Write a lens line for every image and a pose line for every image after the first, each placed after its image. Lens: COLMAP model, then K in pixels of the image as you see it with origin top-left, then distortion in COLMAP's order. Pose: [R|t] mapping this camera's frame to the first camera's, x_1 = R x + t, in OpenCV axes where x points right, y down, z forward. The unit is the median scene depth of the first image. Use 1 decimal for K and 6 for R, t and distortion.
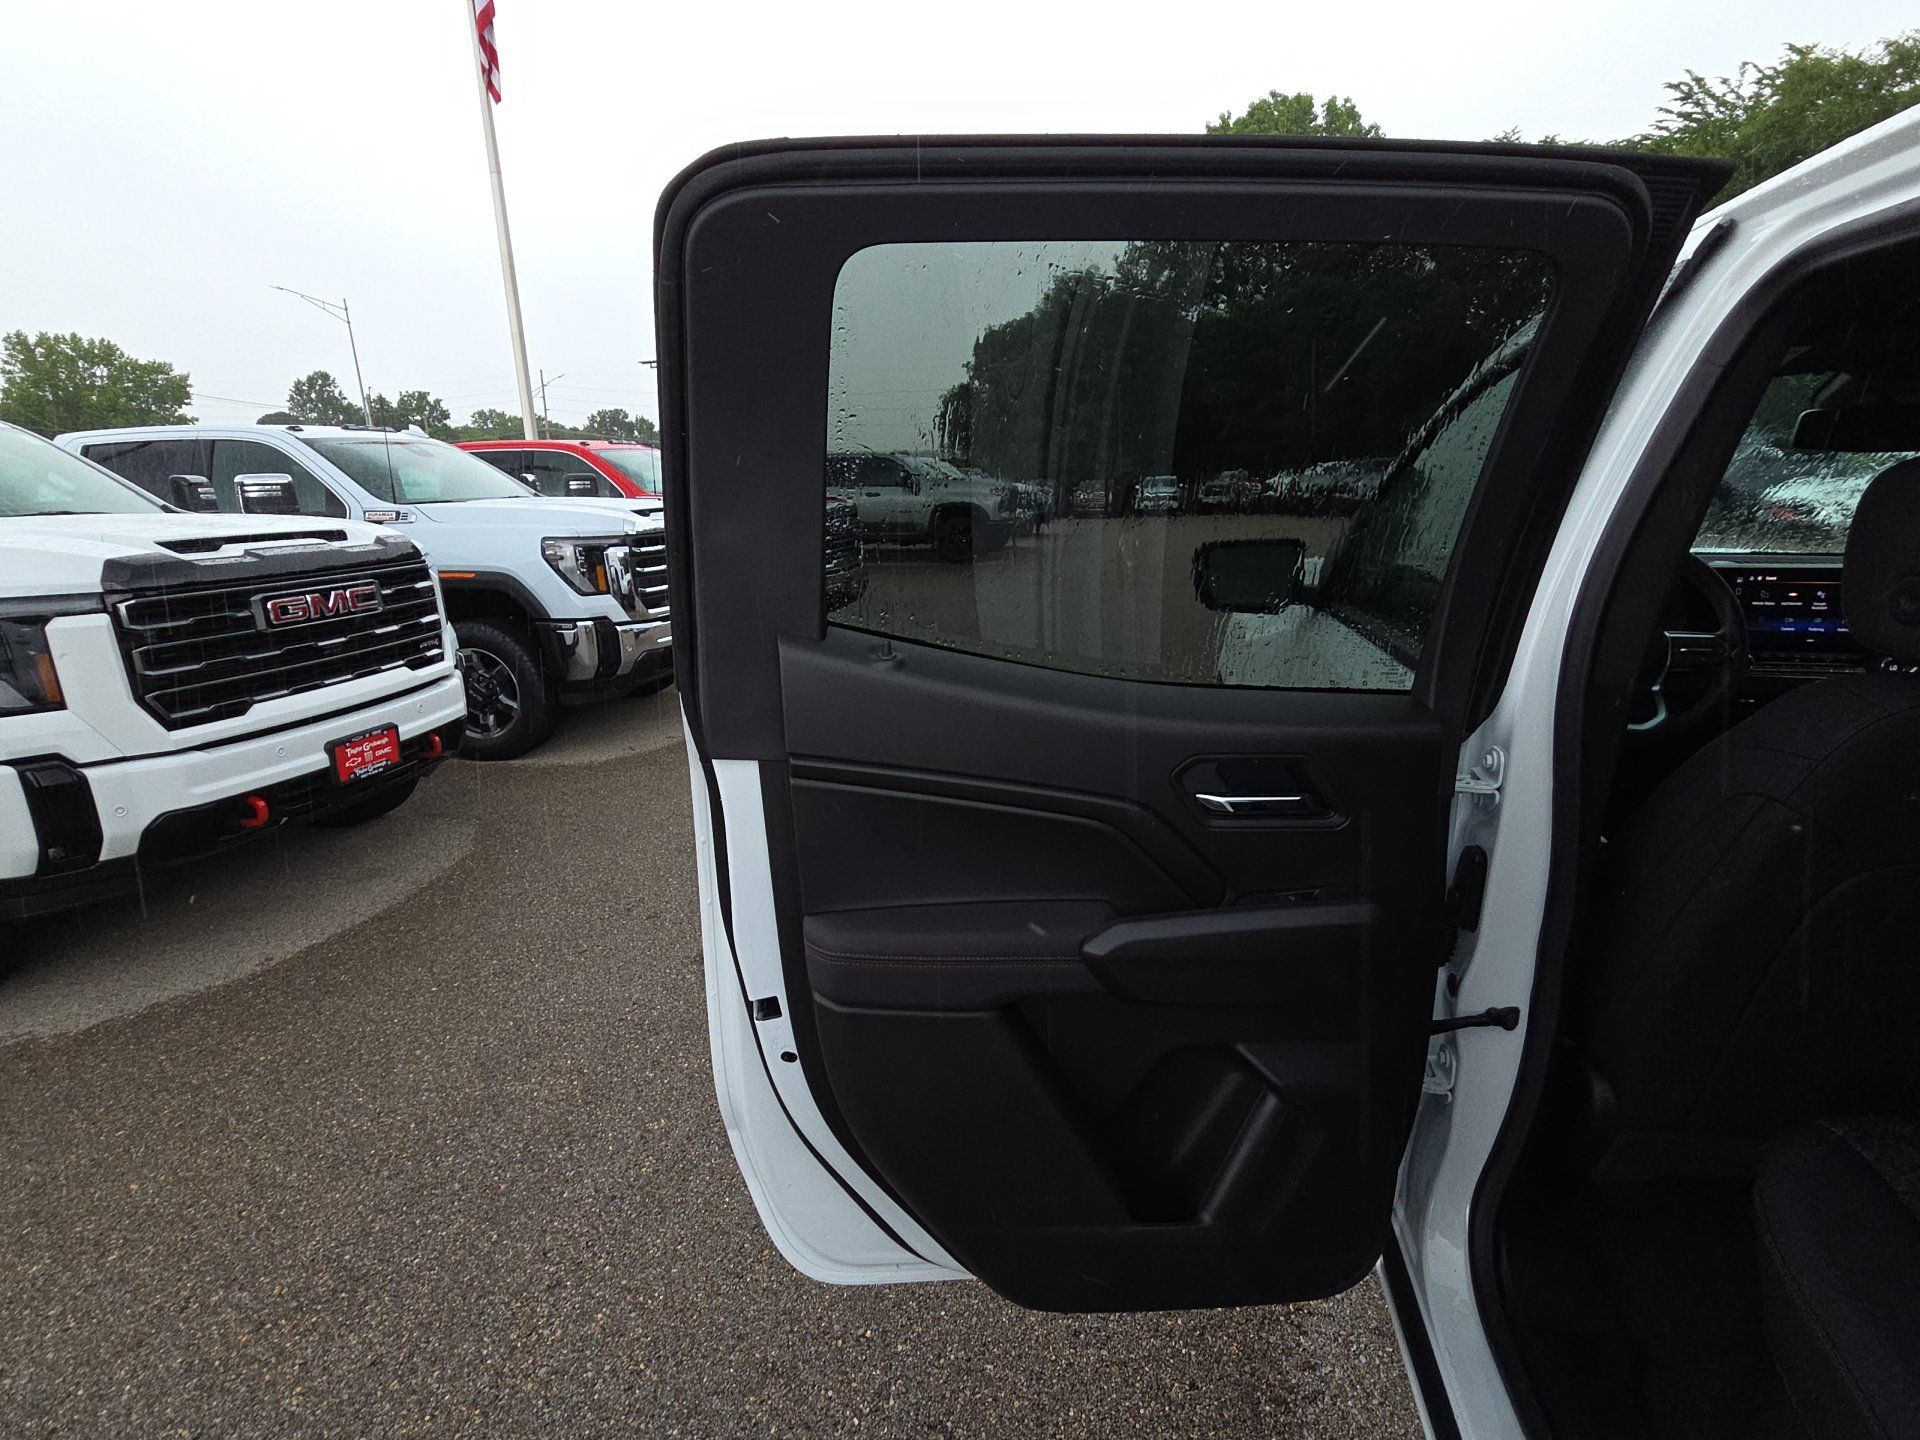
lens RADIAL K [[975.5, 0, 948.0], [0, 975.5, 731.8], [0, 0, 1]] dist [0.002445, -0.001228]
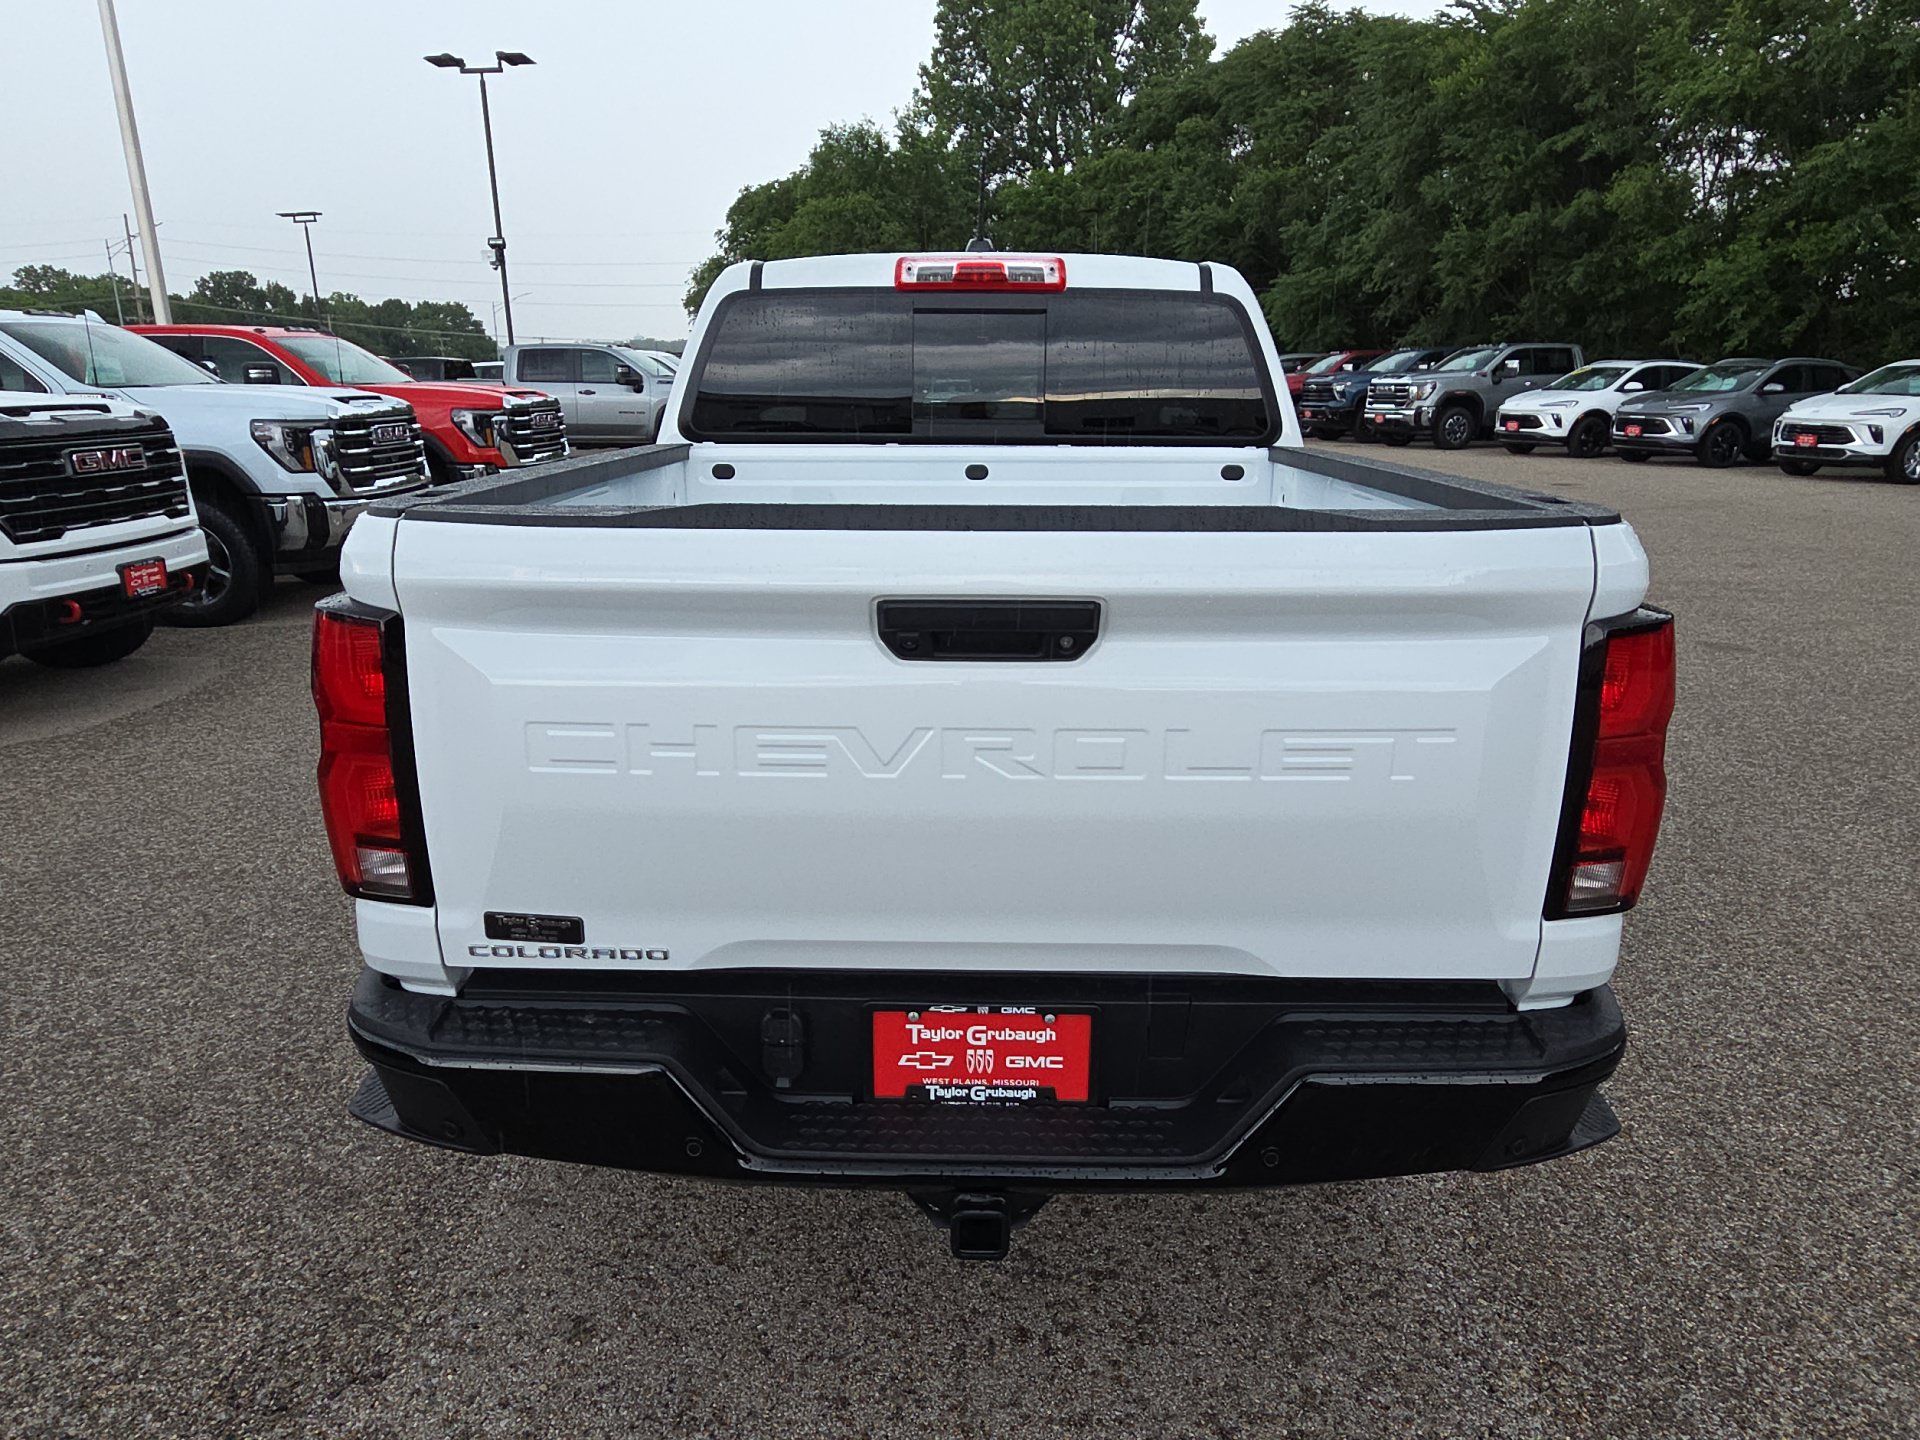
lens RADIAL K [[1242.4, 0, 951.8], [0, 1242.4, 735.1], [0, 0, 1]] dist [0.004014, -0.003120]
pose [[0.982824, -0.033580, 0.181463, 0.061520], [0.029027, 0.999195, 0.027686, 0.088773], [-0.182246, -0.021943, 0.983008, -0.336749]]
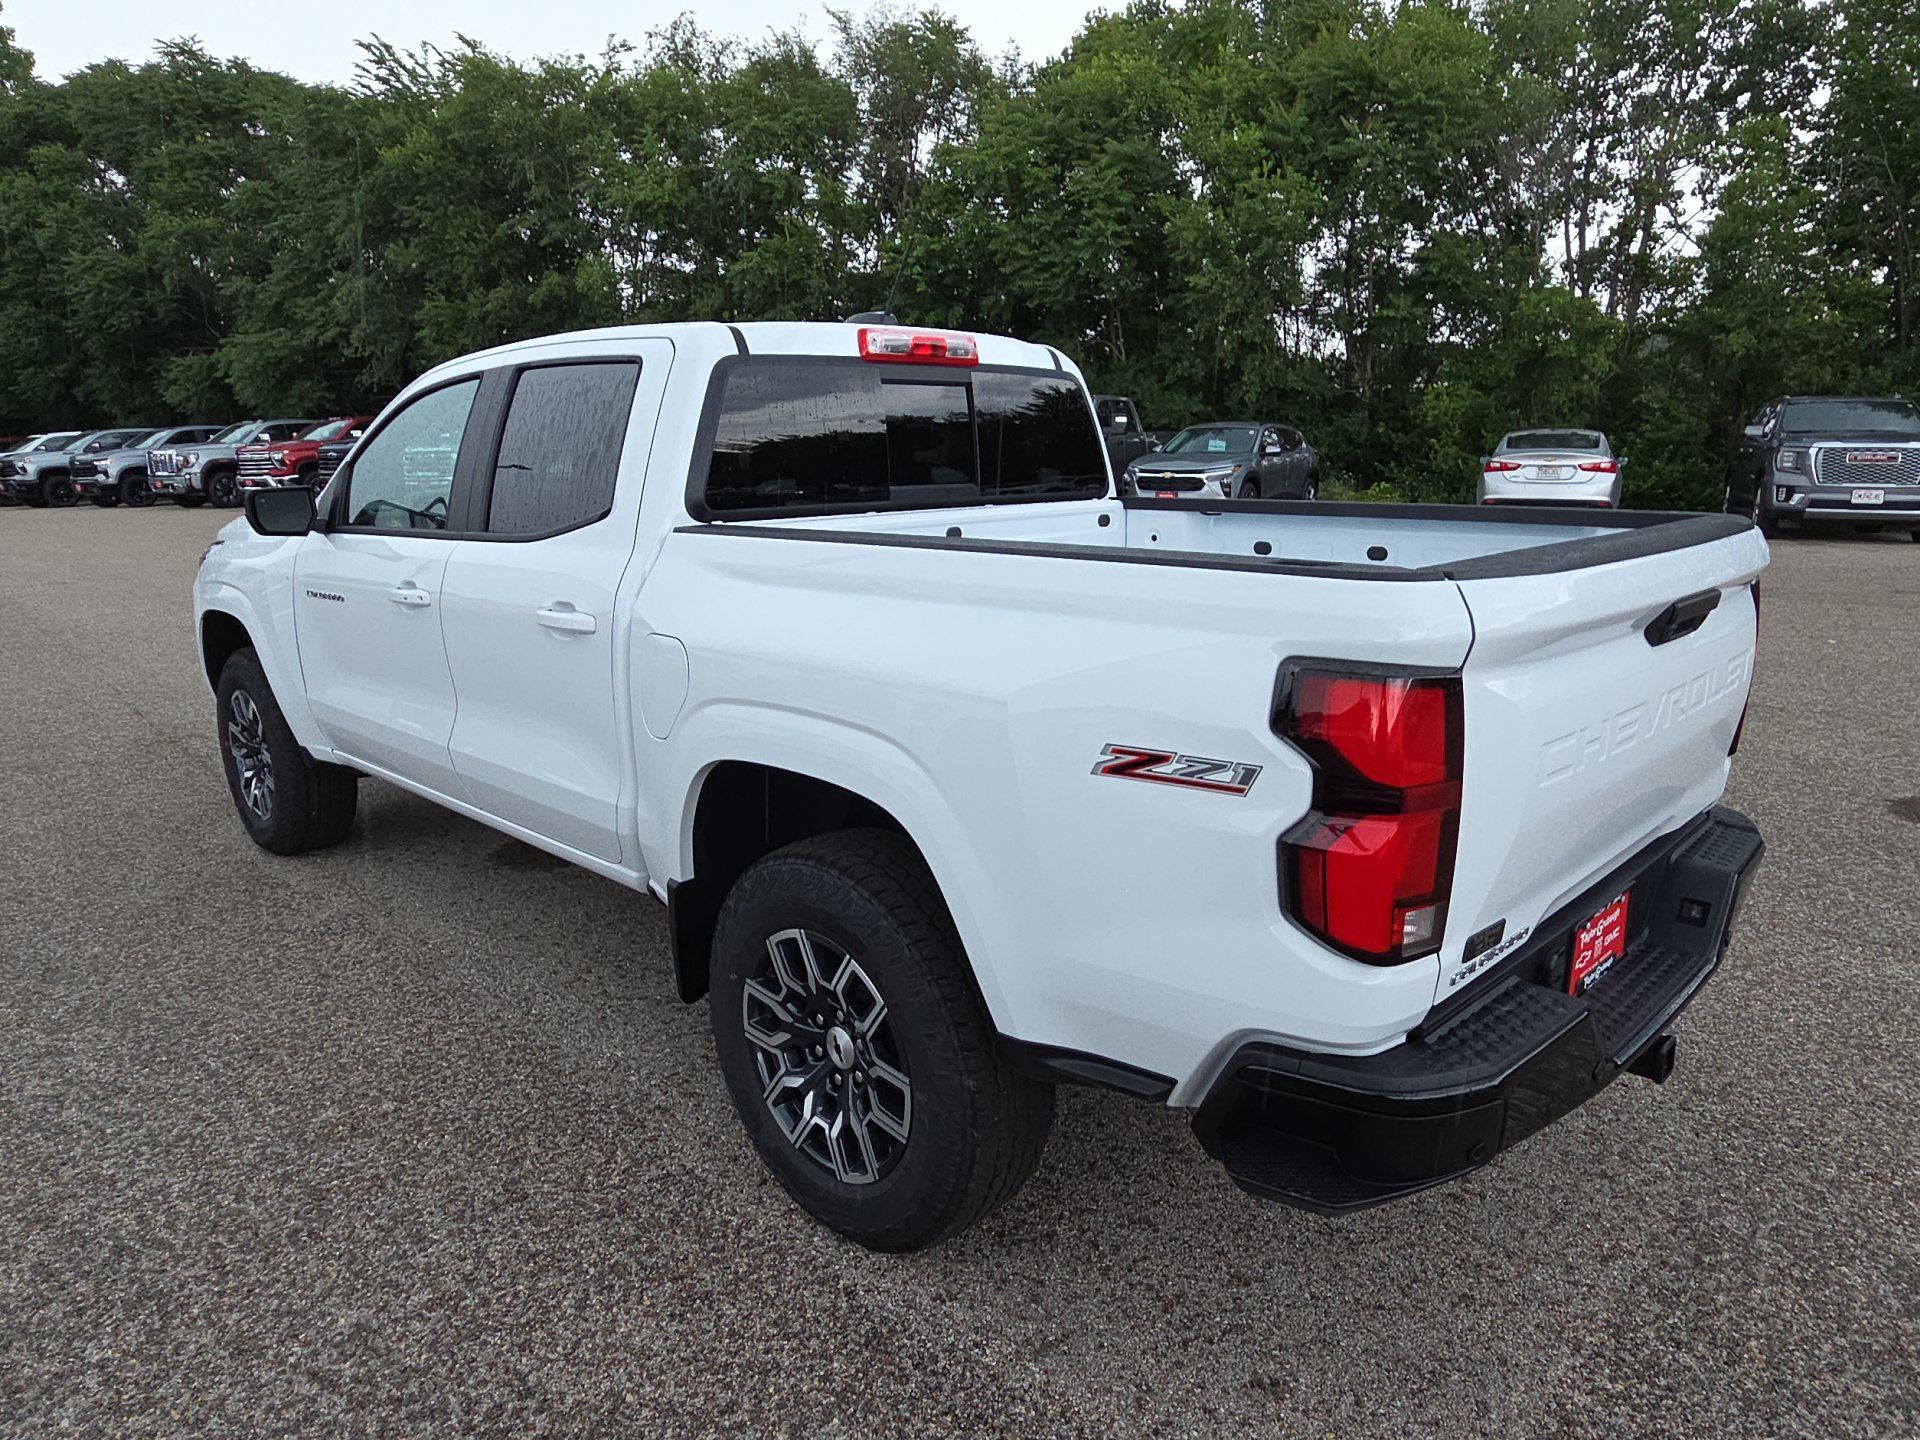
lens RADIAL K [[1243.9, 0, 949.9], [0, 1243.9, 733.0], [0, 0, 1]] dist [-0.000485, 0.002112]
pose [[0.547154, -0.184121, 0.816530, -0.169446], [0.212568, 0.974091, 0.077209, 0.054280], [-0.809591, 0.131323, 0.572116, -0.197979]]
